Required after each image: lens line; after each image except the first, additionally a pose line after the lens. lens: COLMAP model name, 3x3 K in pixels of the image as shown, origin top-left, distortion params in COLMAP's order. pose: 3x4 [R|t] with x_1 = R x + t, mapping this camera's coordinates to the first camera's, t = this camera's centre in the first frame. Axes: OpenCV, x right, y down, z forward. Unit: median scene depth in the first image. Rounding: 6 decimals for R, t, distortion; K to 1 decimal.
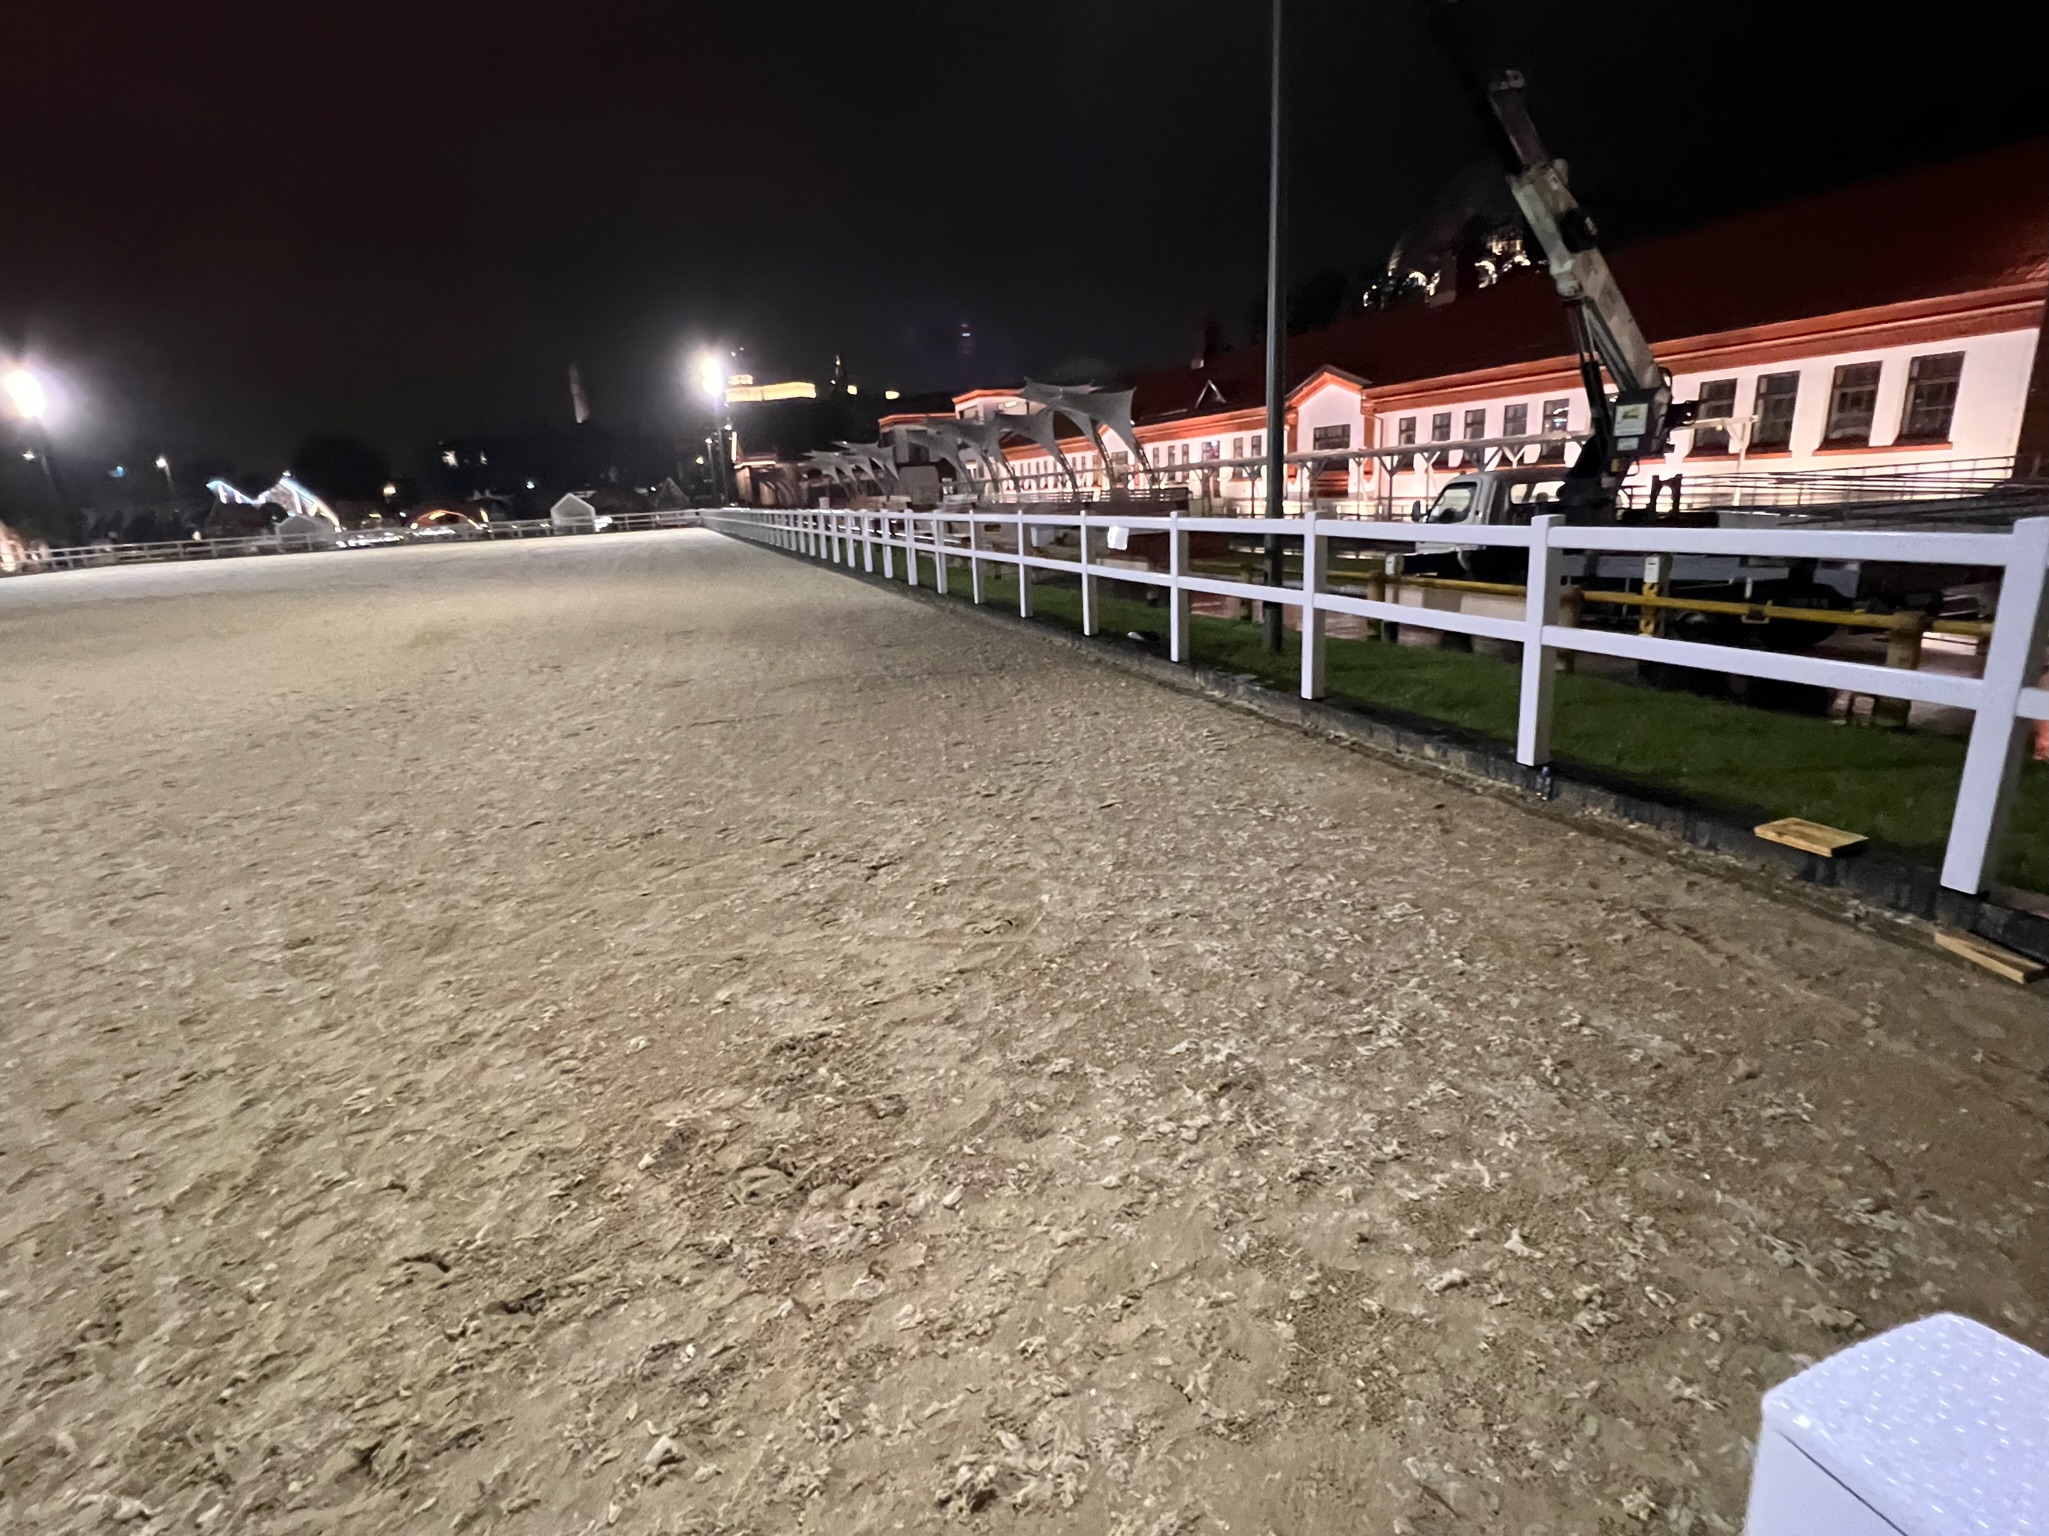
lens RADIAL K [[1007.9, 0, 1024.7], [0, 1007.9, 767.4], [0, 0, 1]] dist [-0.006219, 0.001864]
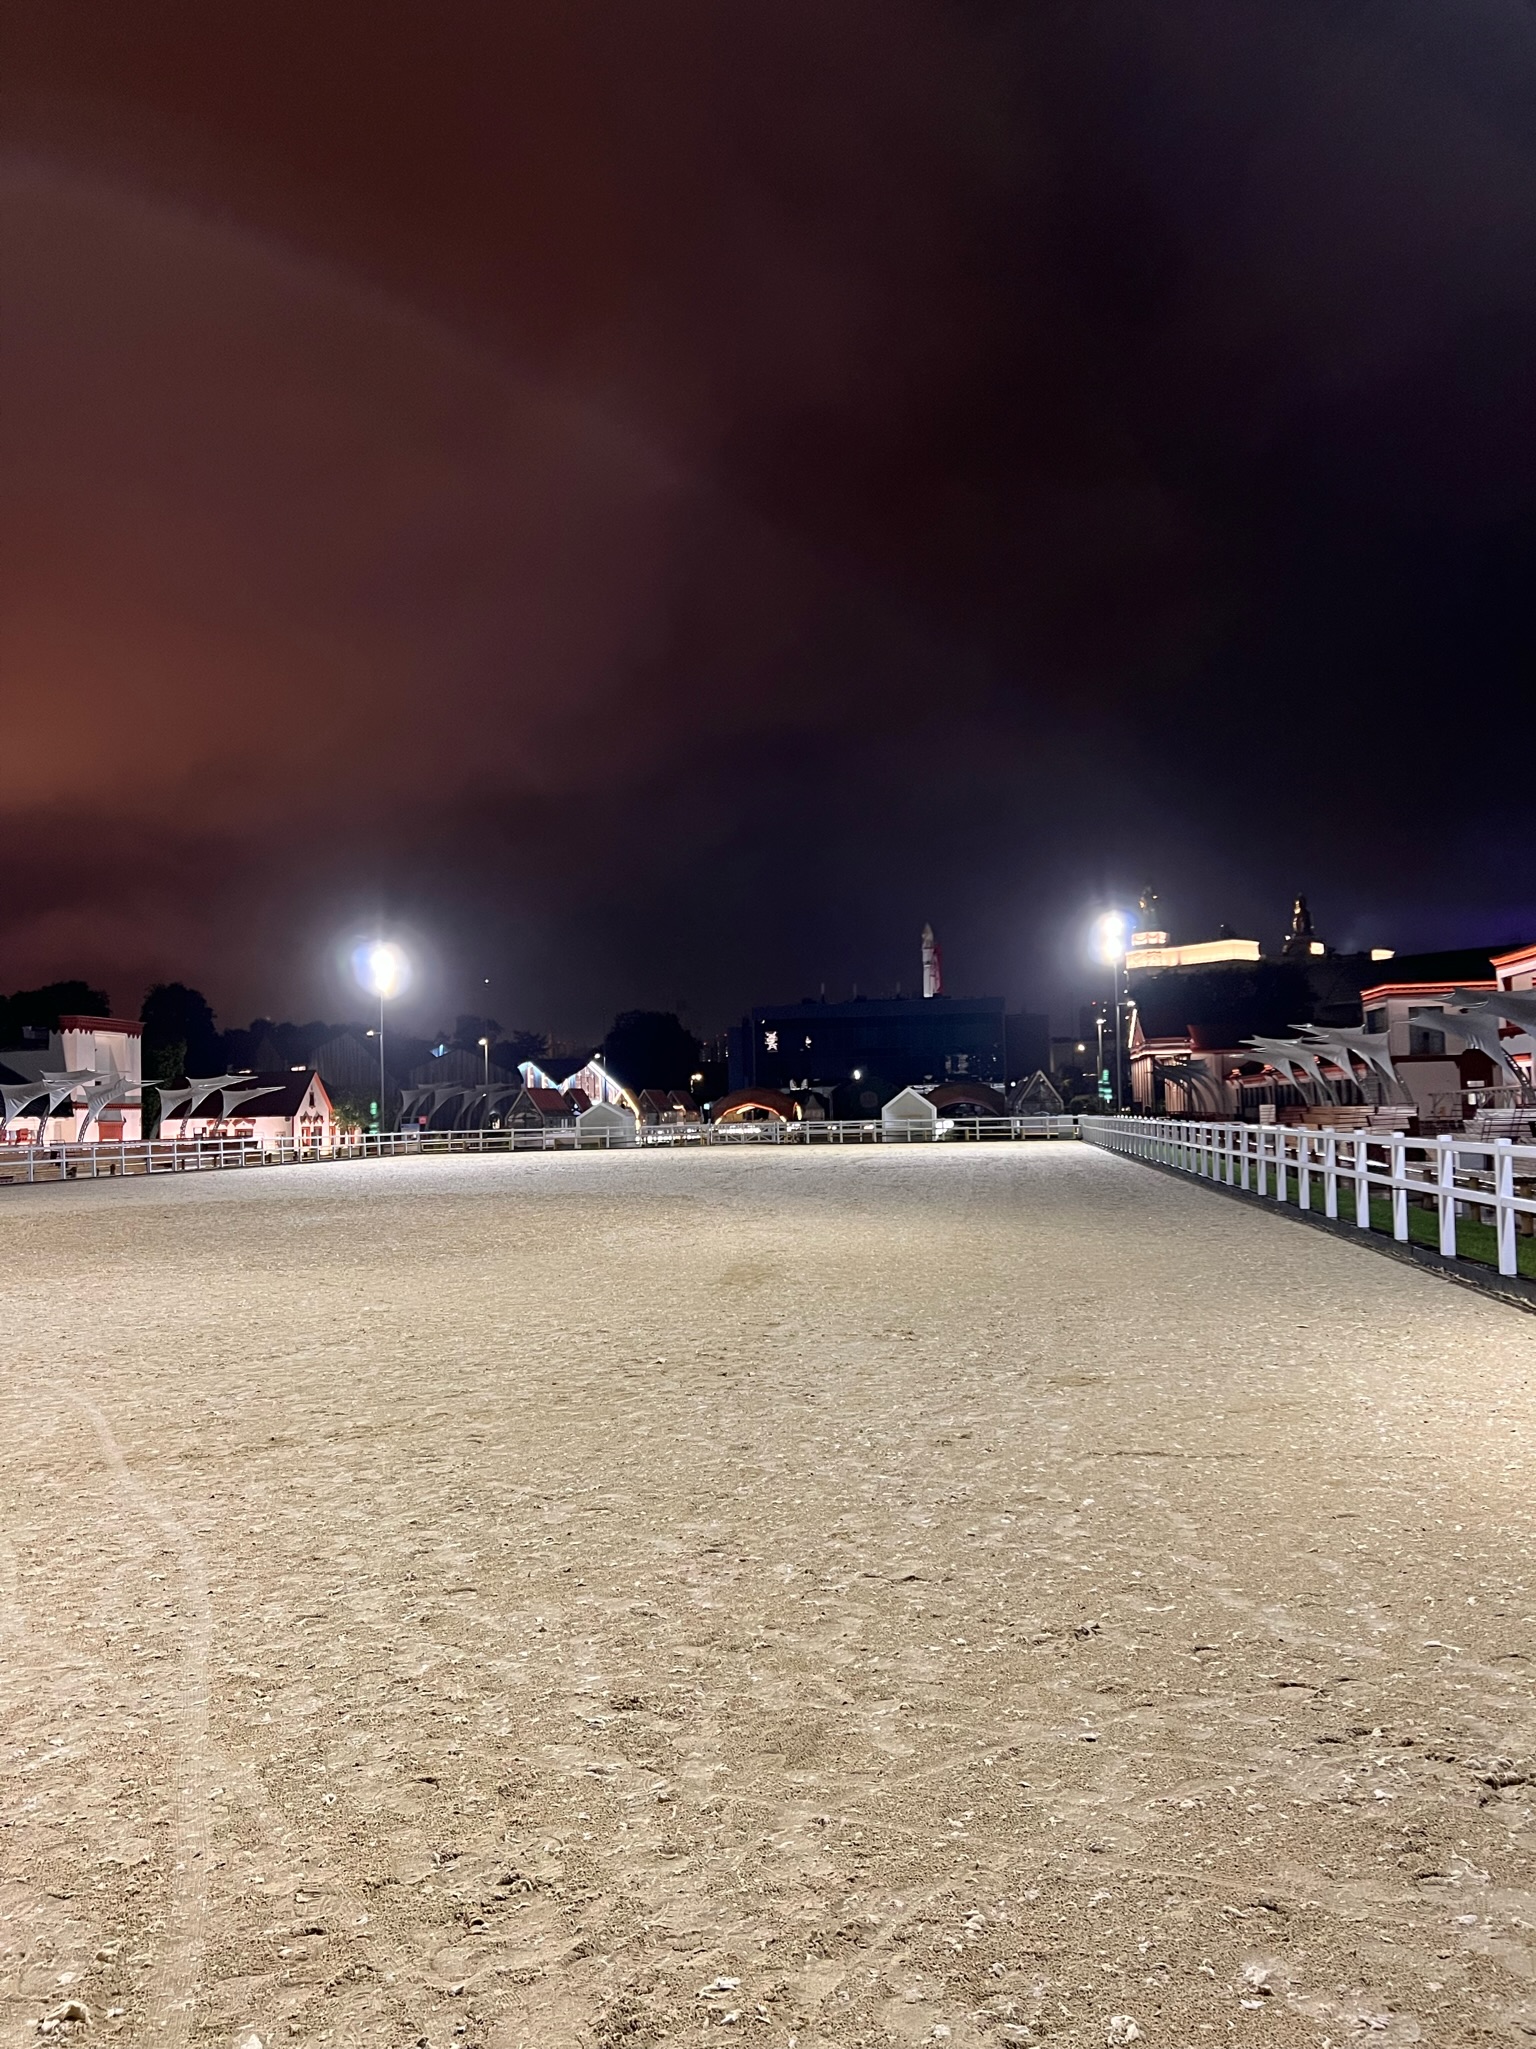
lens RADIAL K [[1524.3, 0, 752.8], [0, 1524.3, 1032.0], [0, 0, 1]] dist [0.052714, -0.060422]
pose [[0.873087, 0.007506, -0.487507, -0.089269], [-0.154120, 0.952862, -0.261346, -0.010402], [0.462565, 0.303312, 0.833088, -0.028295]]
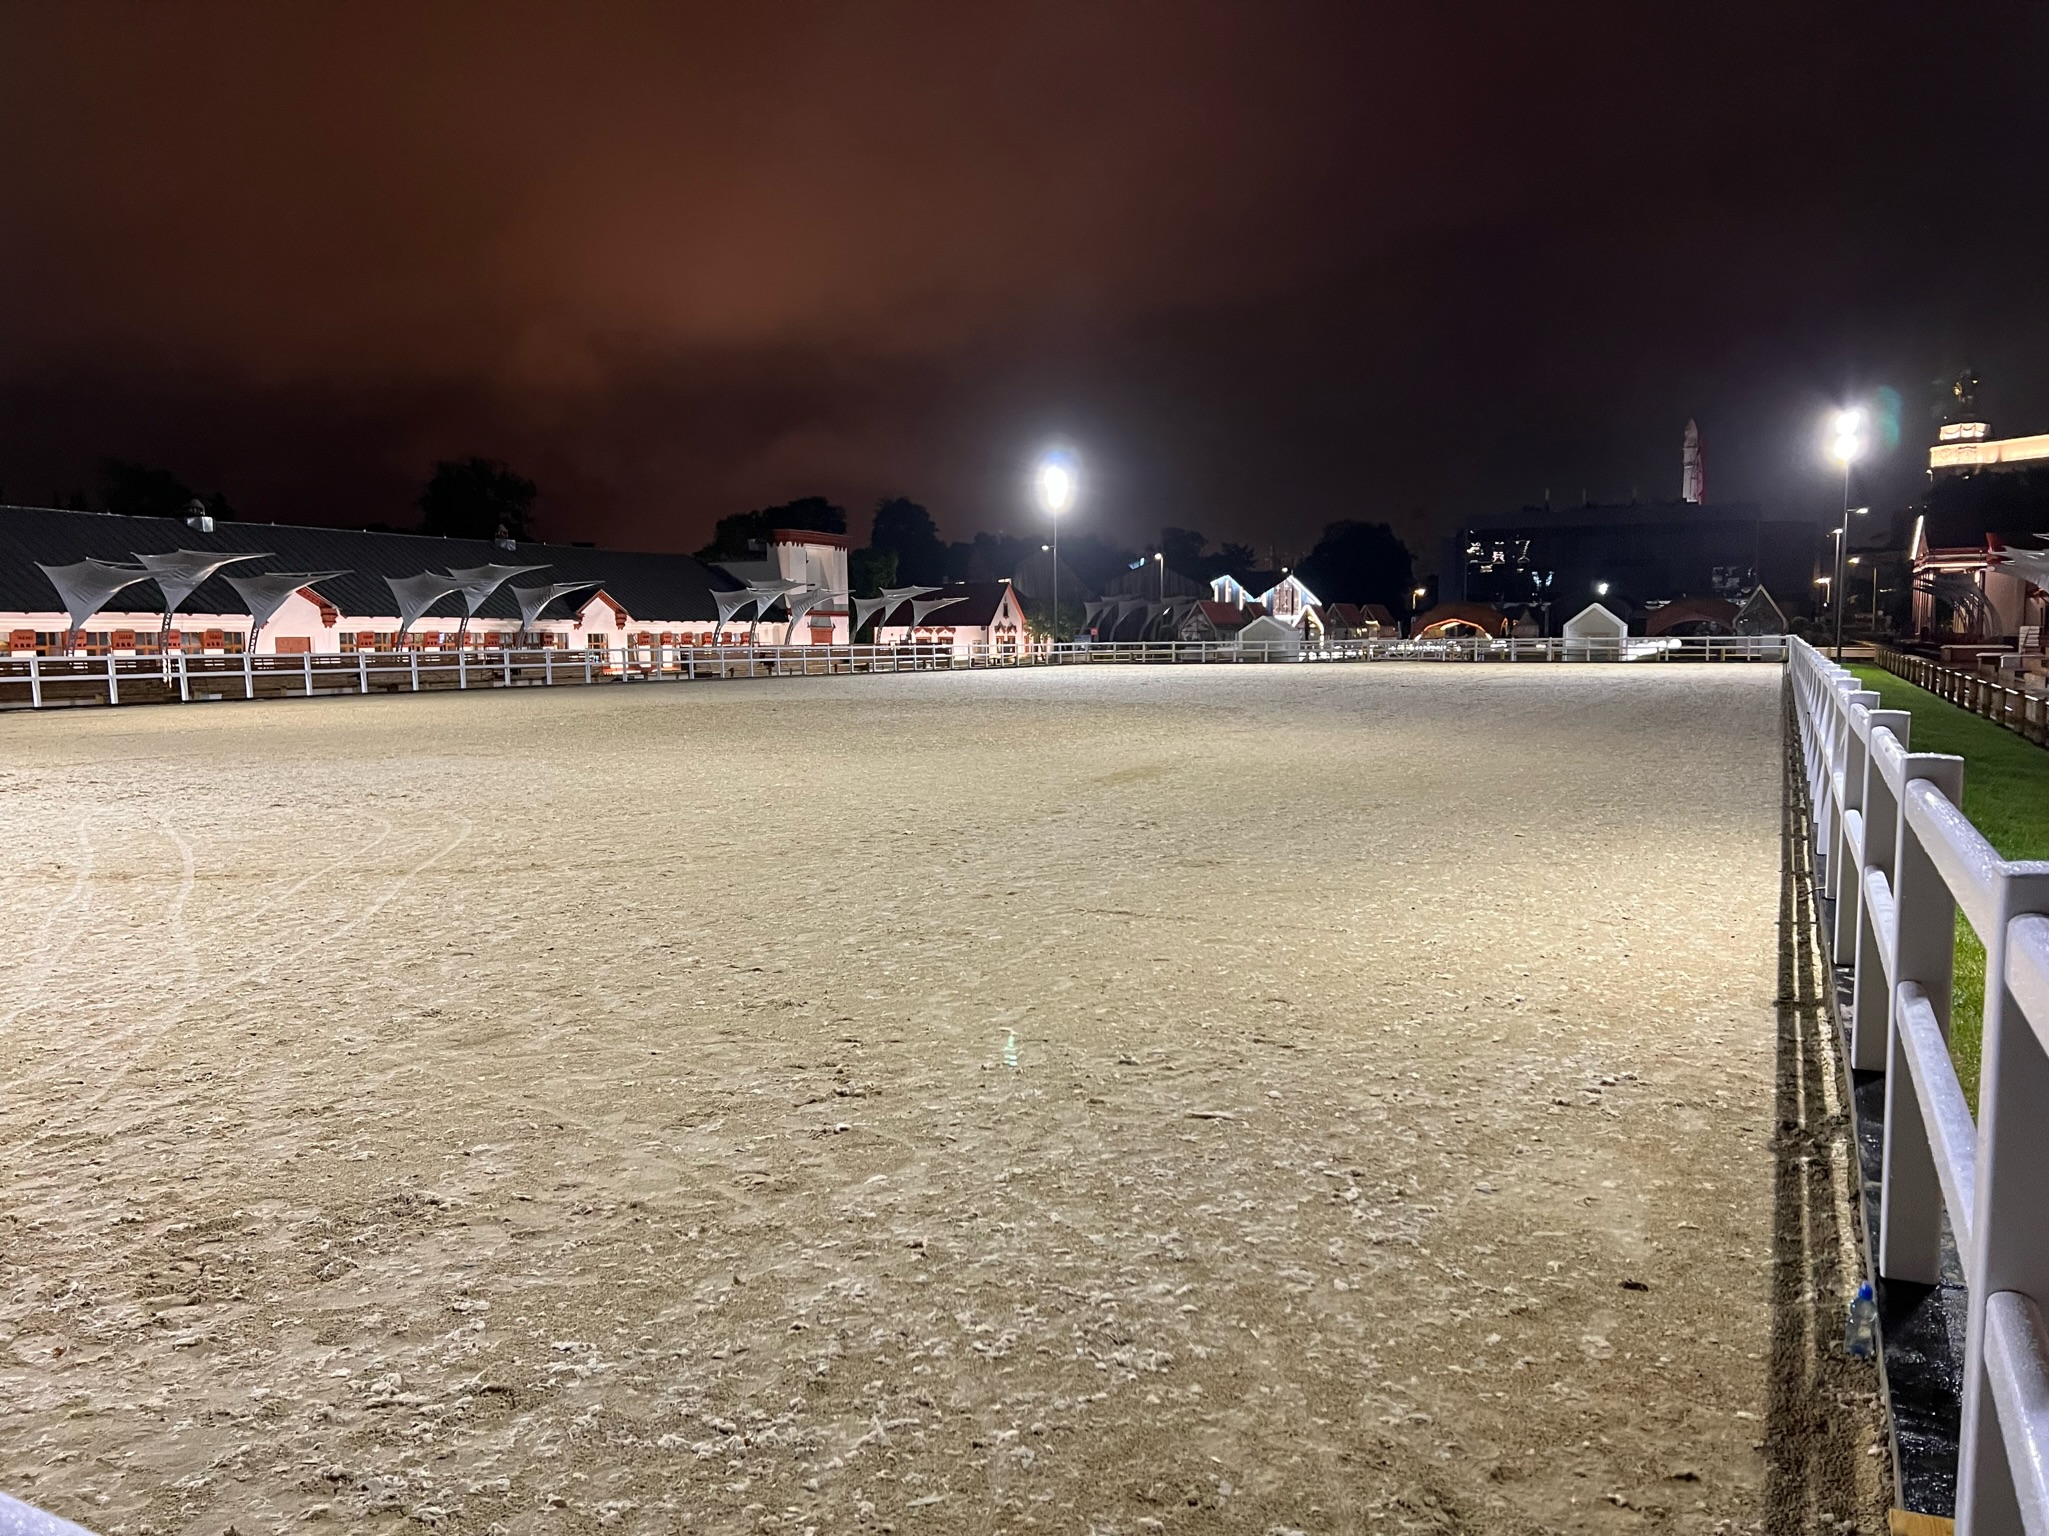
lens RADIAL K [[1524.3, 0, 1029.7], [0, 1524.3, 799.7], [0, 0, 1]] dist [0.052714, -0.060422]
pose [[0.694677, 0.125664, -0.708260, 0.752660], [-0.222416, 0.973896, -0.045355, -0.102097], [0.684073, 0.189035, 0.704493, 0.200117]]
